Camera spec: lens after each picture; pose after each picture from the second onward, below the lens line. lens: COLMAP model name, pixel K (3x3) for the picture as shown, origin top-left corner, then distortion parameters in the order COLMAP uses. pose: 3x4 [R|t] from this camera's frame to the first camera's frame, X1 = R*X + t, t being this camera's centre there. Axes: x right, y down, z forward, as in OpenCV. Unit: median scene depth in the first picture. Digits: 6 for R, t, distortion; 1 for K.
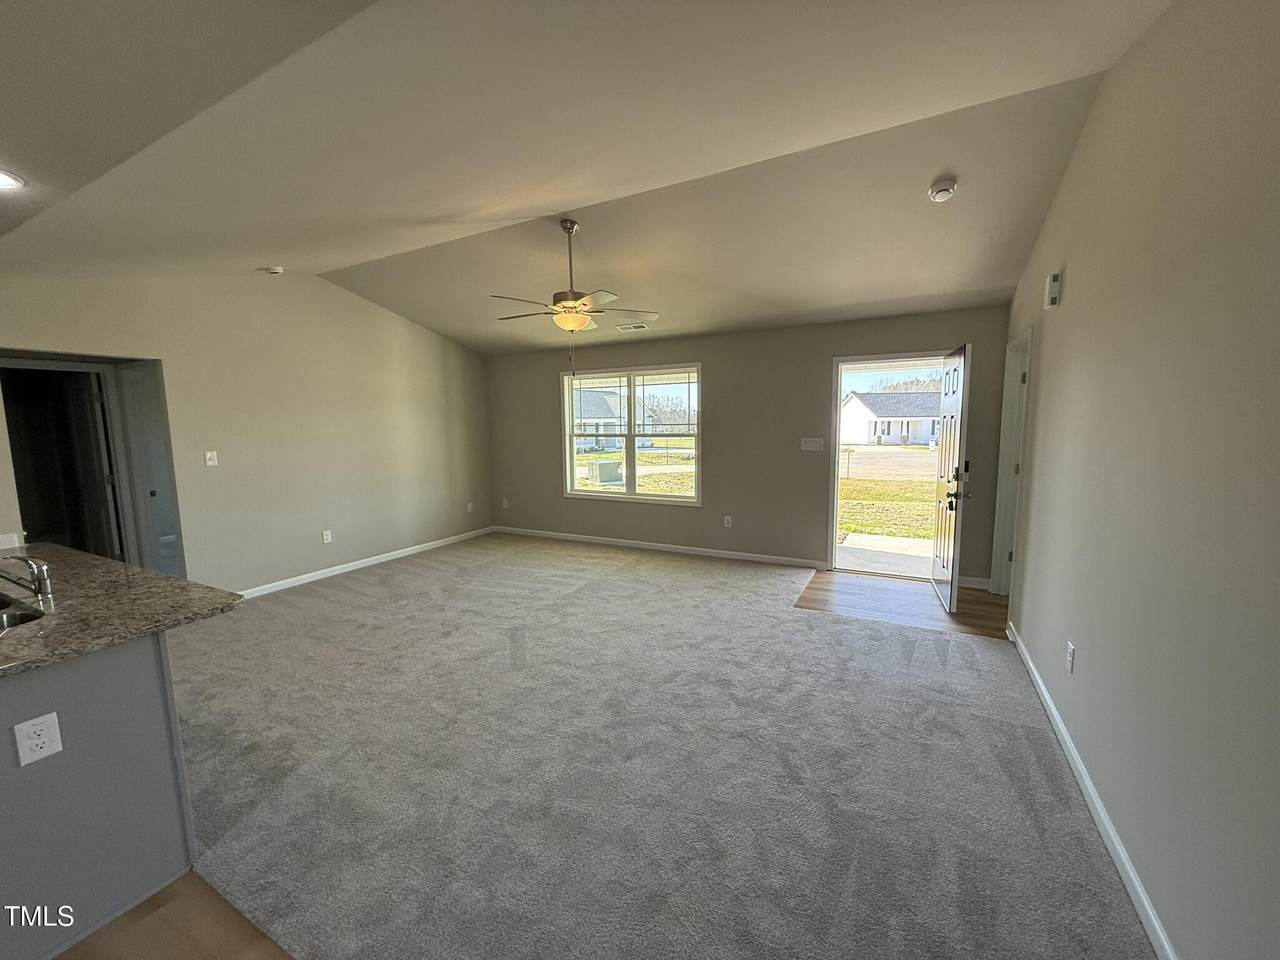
lens RADIAL K [[517.2, 0, 597.5], [0, 517.2, 476.0], [0, 0, 1]] dist [-0.000072, 0.000058]
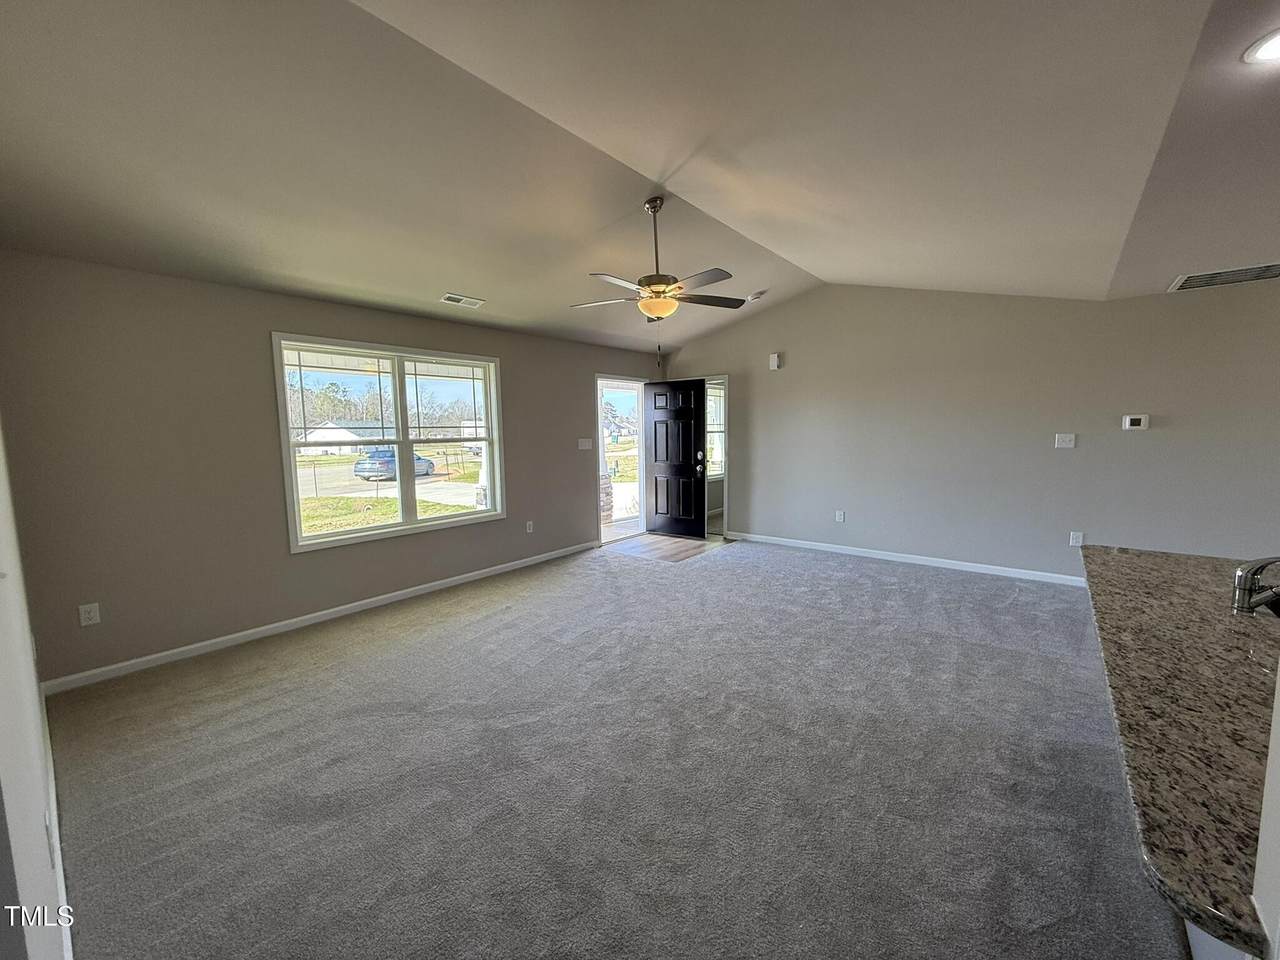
lens RADIAL K [[548.7, 0, 640.0], [0, 548.7, 480.0], [0, 0, 1]] dist [-0.000905, -0.000088]
pose [[0.126523, -0.078782, 0.988830, -0.709152], [0.115637, 0.991216, 0.064176, -0.040043], [-0.985200, 0.106226, 0.134522, 0.629219]]
